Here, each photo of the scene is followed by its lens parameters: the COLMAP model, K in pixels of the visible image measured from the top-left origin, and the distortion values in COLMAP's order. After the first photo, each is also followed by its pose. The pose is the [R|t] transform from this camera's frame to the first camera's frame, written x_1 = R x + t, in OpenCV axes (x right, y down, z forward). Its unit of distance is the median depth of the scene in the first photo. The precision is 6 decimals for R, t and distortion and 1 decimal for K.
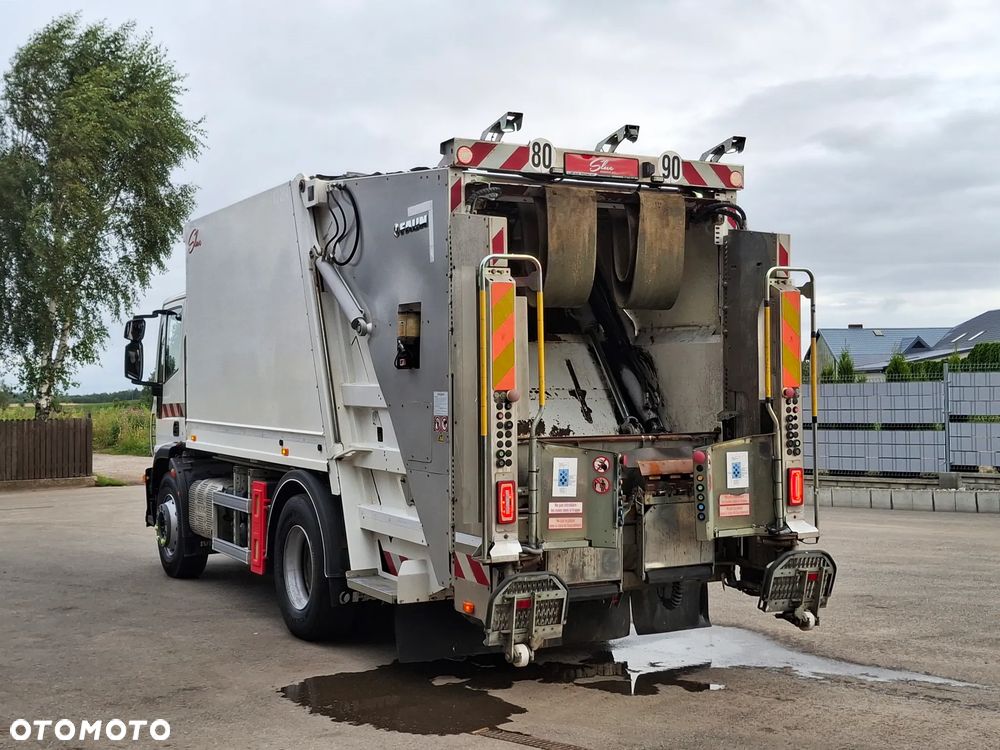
lens RADIAL K [[1258.6, 0, 500.0], [0, 1258.6, 375.0], [0, 0, 1]] dist [0.327826, -1.345912]
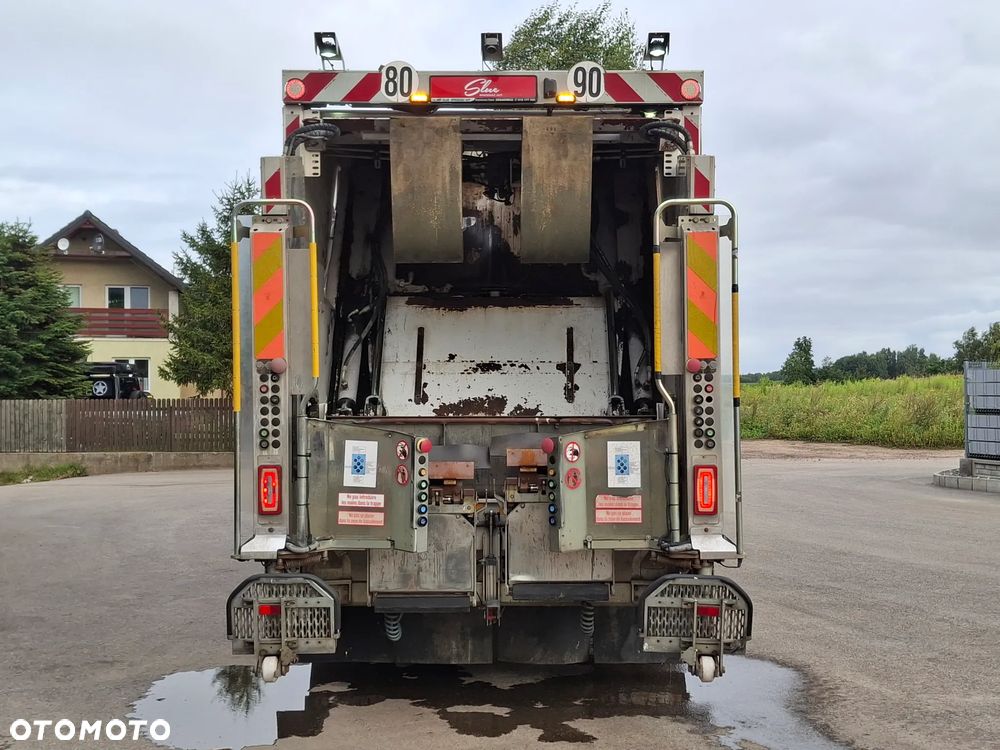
lens RADIAL K [[1258.6, 0, 500.0], [0, 1258.6, 375.0], [0, 0, 1]] dist [0.327826, -1.345912]
pose [[0.871353, 0.010837, -0.490537, 0.440562], [-0.002977, 0.999854, 0.016801, 0.006068], [0.490648, -0.013179, 0.871258, 0.253542]]
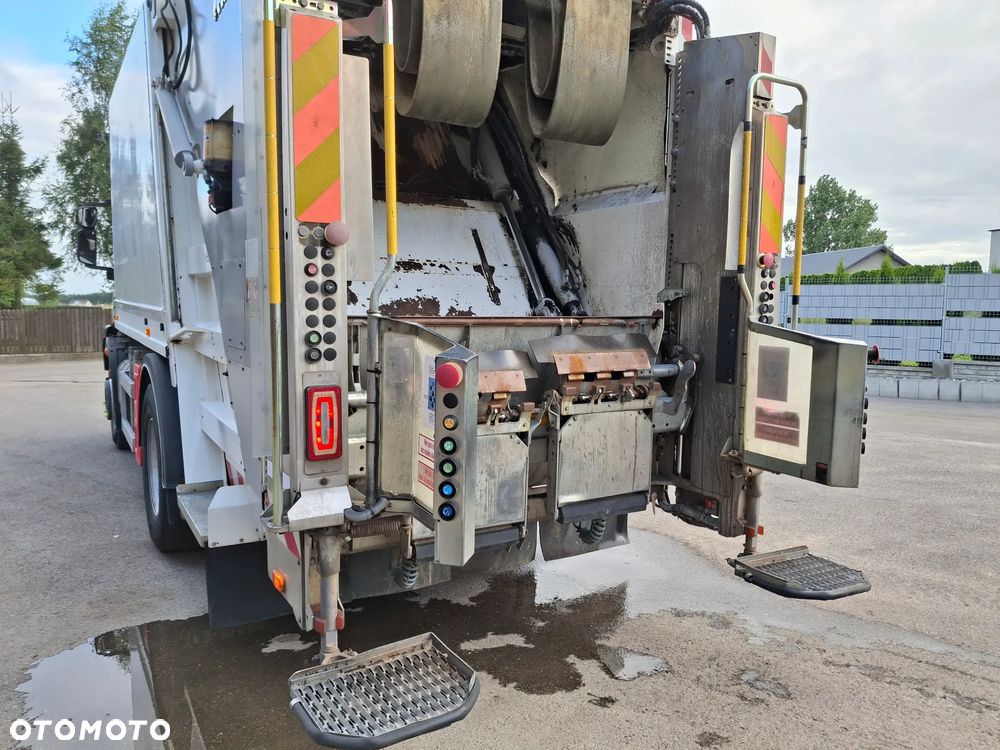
lens RADIAL K [[738.8, 0, 512.9], [0, 738.8, 376.6], [0, 0, 1]] dist [0.114224, -0.167476]
pose [[0.998203, 0.018180, 0.057106, 0.055128], [-0.024244, 0.993925, 0.107355, 0.032592], [-0.054807, -0.108547, 0.992579, 0.518492]]
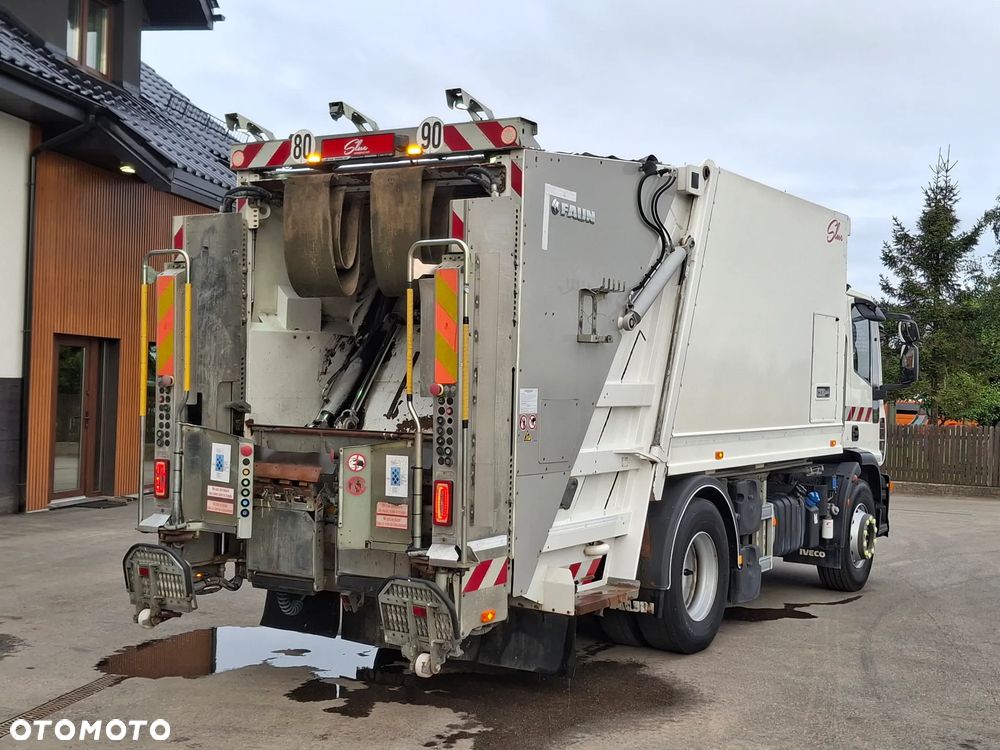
lens RADIAL K [[1258.6, 0, 500.0], [0, 1258.6, 375.0], [0, 0, 1]] dist [0.327826, -1.345912]
pose [[0.478453, 0.019112, -0.877905, 0.865938], [-0.023506, 0.999684, 0.008952, -0.004016], [0.877799, 0.016353, 0.478751, 0.567746]]
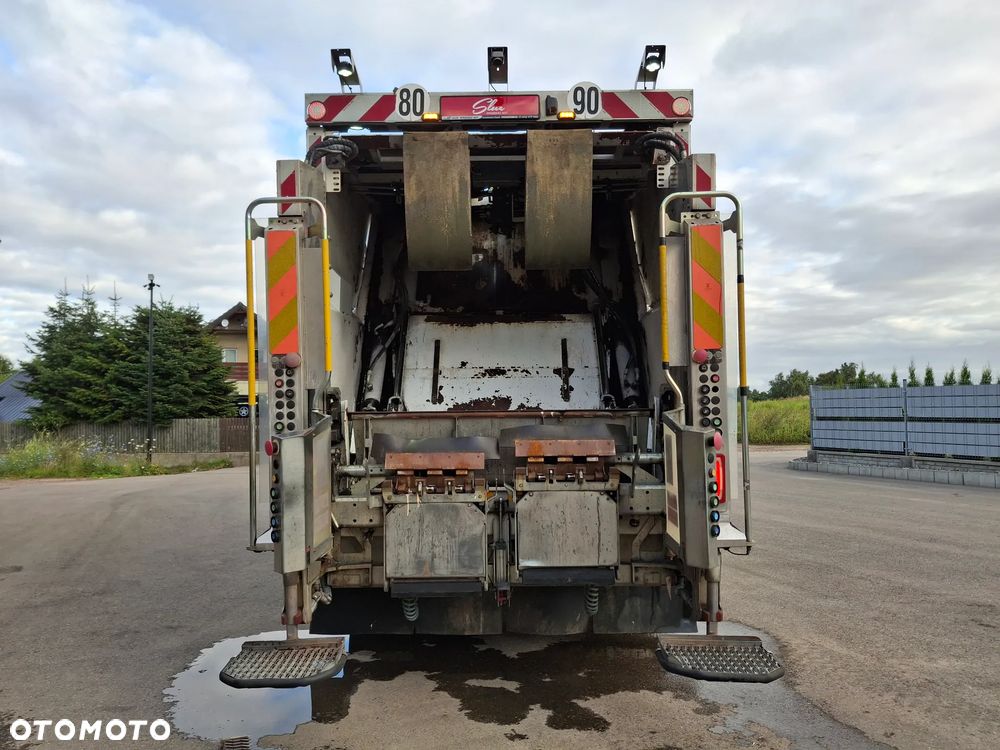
lens RADIAL K [[741.3, 0, 494.1], [0, 741.3, 390.4], [0, 0, 1]] dist [0.161439, -0.363993]
pose [[0.870496, -0.007064, -0.492125, 0.302534], [0.006395, 0.999975, -0.003042, 0.031098], [0.492134, -0.000498, 0.870519, 0.483023]]
